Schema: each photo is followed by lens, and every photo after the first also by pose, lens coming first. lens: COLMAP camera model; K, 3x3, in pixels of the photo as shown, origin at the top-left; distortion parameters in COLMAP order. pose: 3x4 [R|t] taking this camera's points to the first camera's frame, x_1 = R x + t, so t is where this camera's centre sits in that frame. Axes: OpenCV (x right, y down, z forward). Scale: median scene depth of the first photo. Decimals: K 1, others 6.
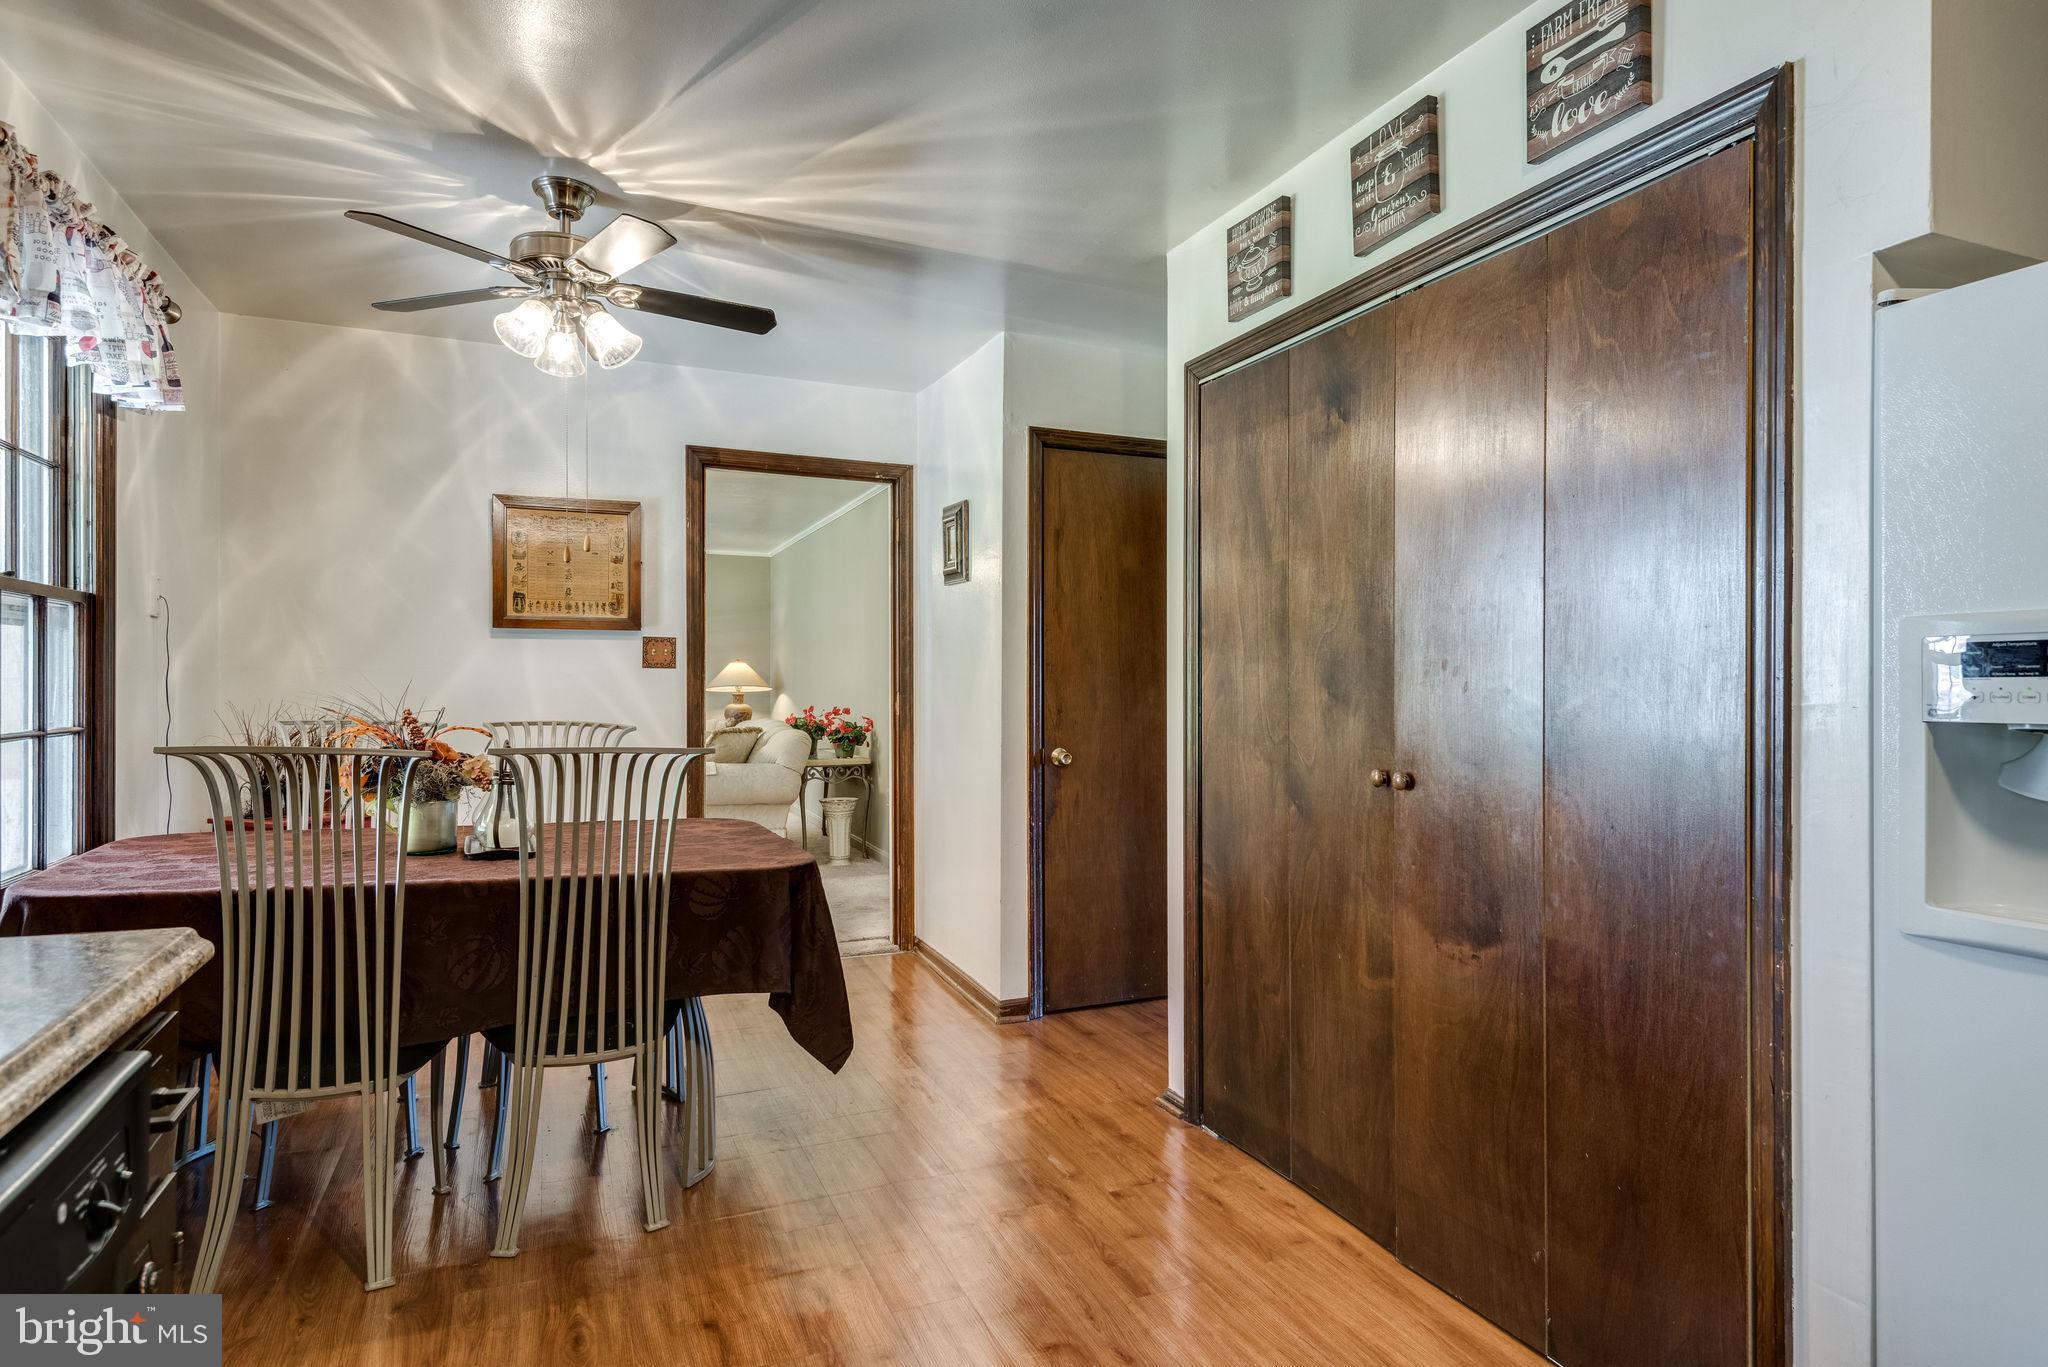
lens RADIAL K [[1142.2, 0, 1035.5], [0, 1142.2, 682.6], [0, 0, 1]] dist [0.042668, -0.027129]
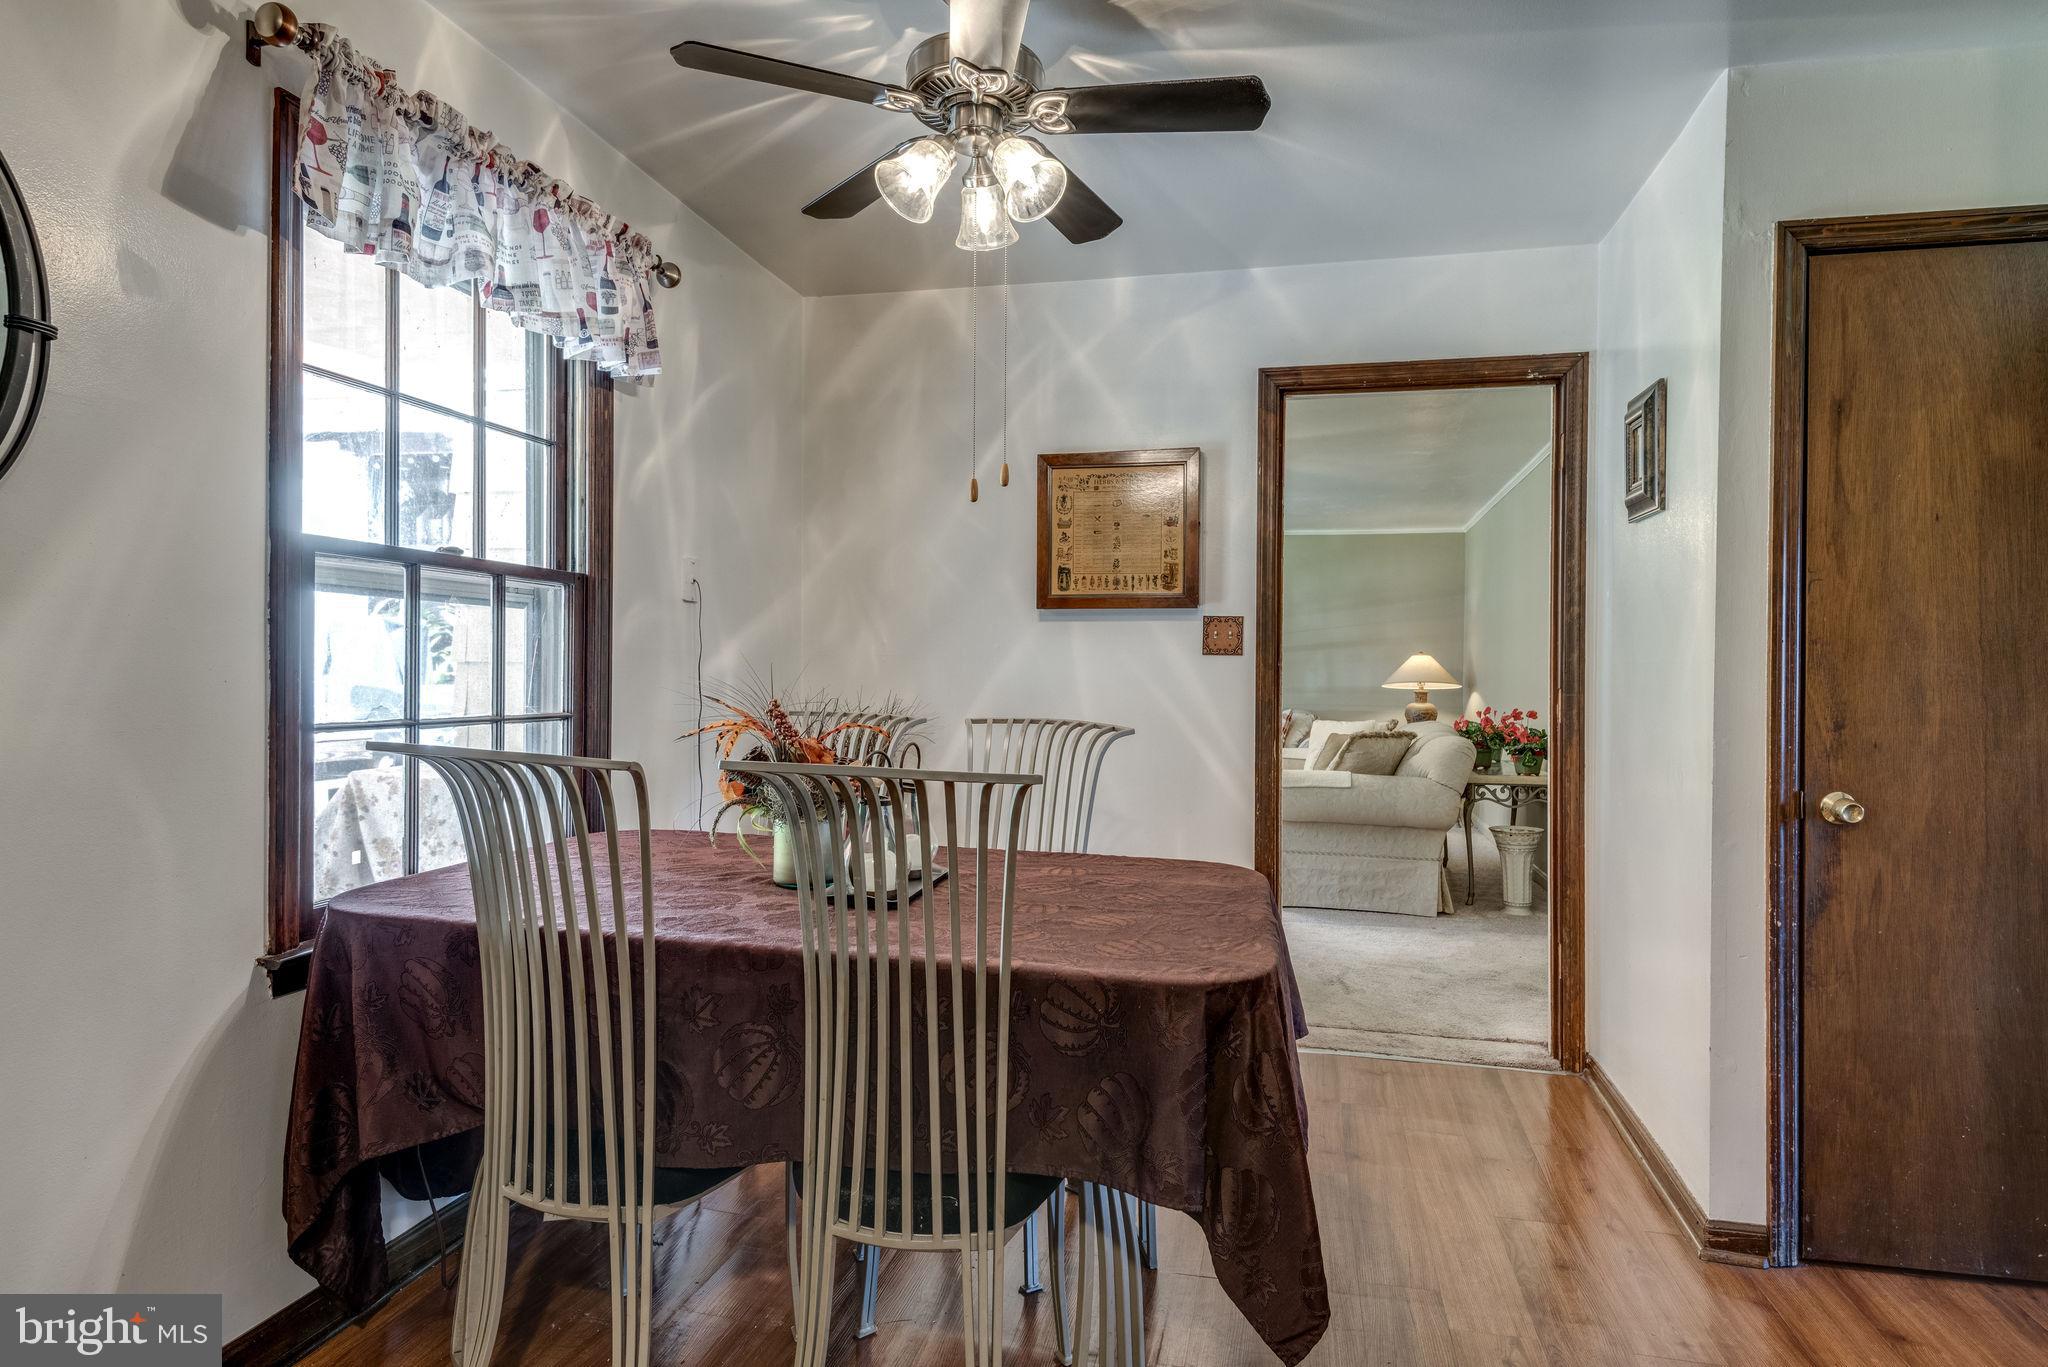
lens RADIAL K [[1142.2, 0, 1035.5], [0, 1142.2, 682.6], [0, 0, 1]] dist [0.042668, -0.027129]
pose [[0.810069, 0.008047, -0.586279, 0.034383], [-0.007291, 0.999967, 0.003652, 0.004849], [0.586289, 0.001316, 0.810101, 0.311064]]
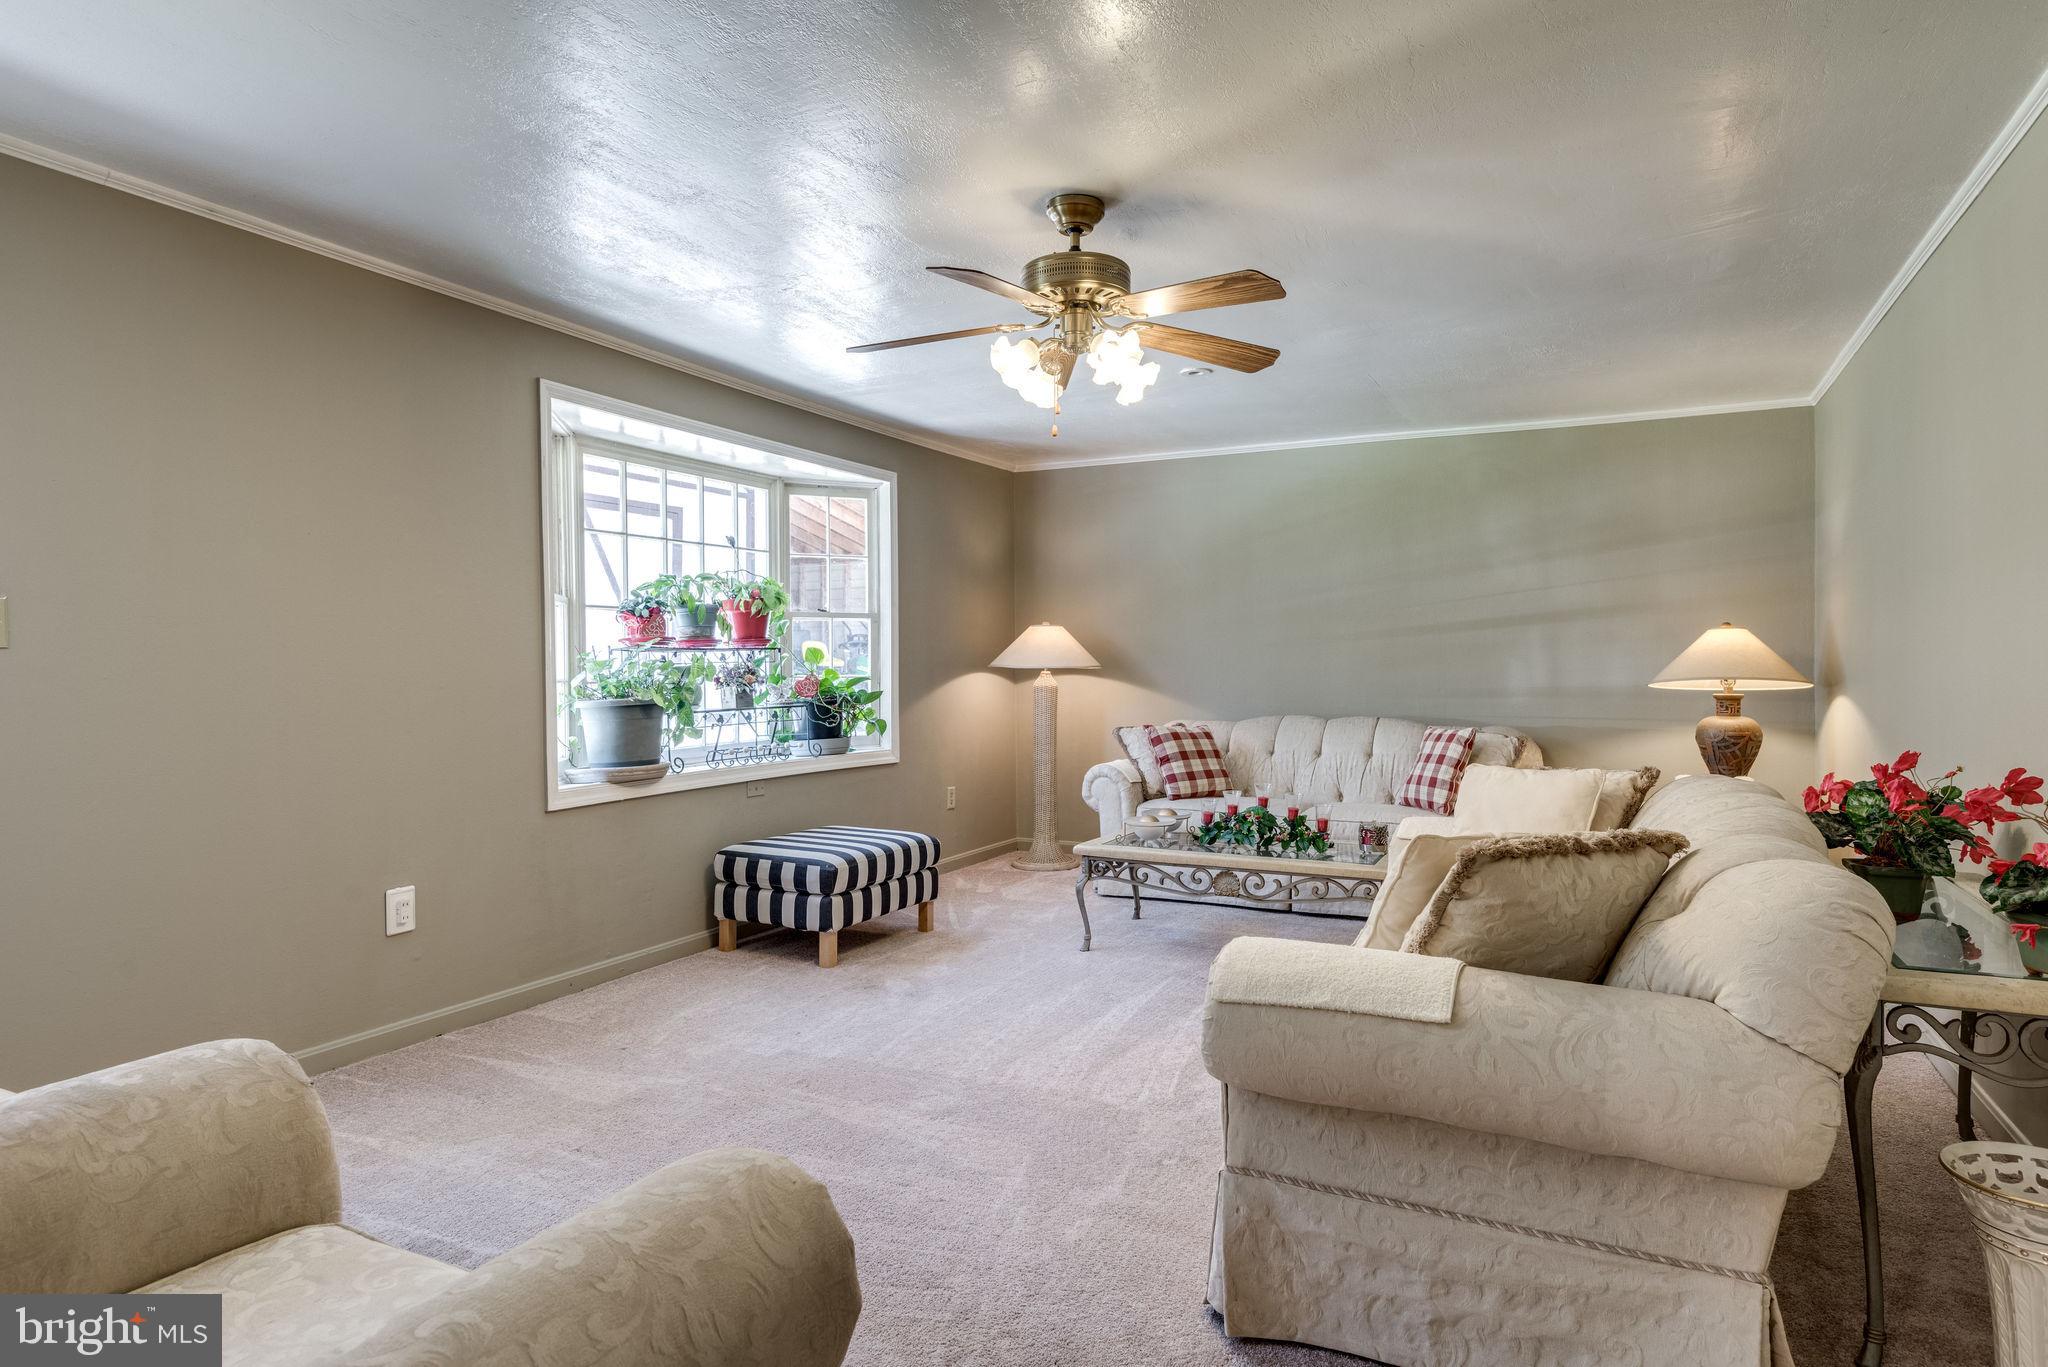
lens RADIAL K [[1127.1, 0, 1032.0], [0, 1127.1, 674.0], [0, 0, 1]] dist [0.038564, -0.025330]
pose [[0.650164, -0.002809, -0.759789, -0.221715], [0.006004, 0.999981, 0.001440, -0.003404], [0.759770, -0.005498, 0.650168, 1.192070]]
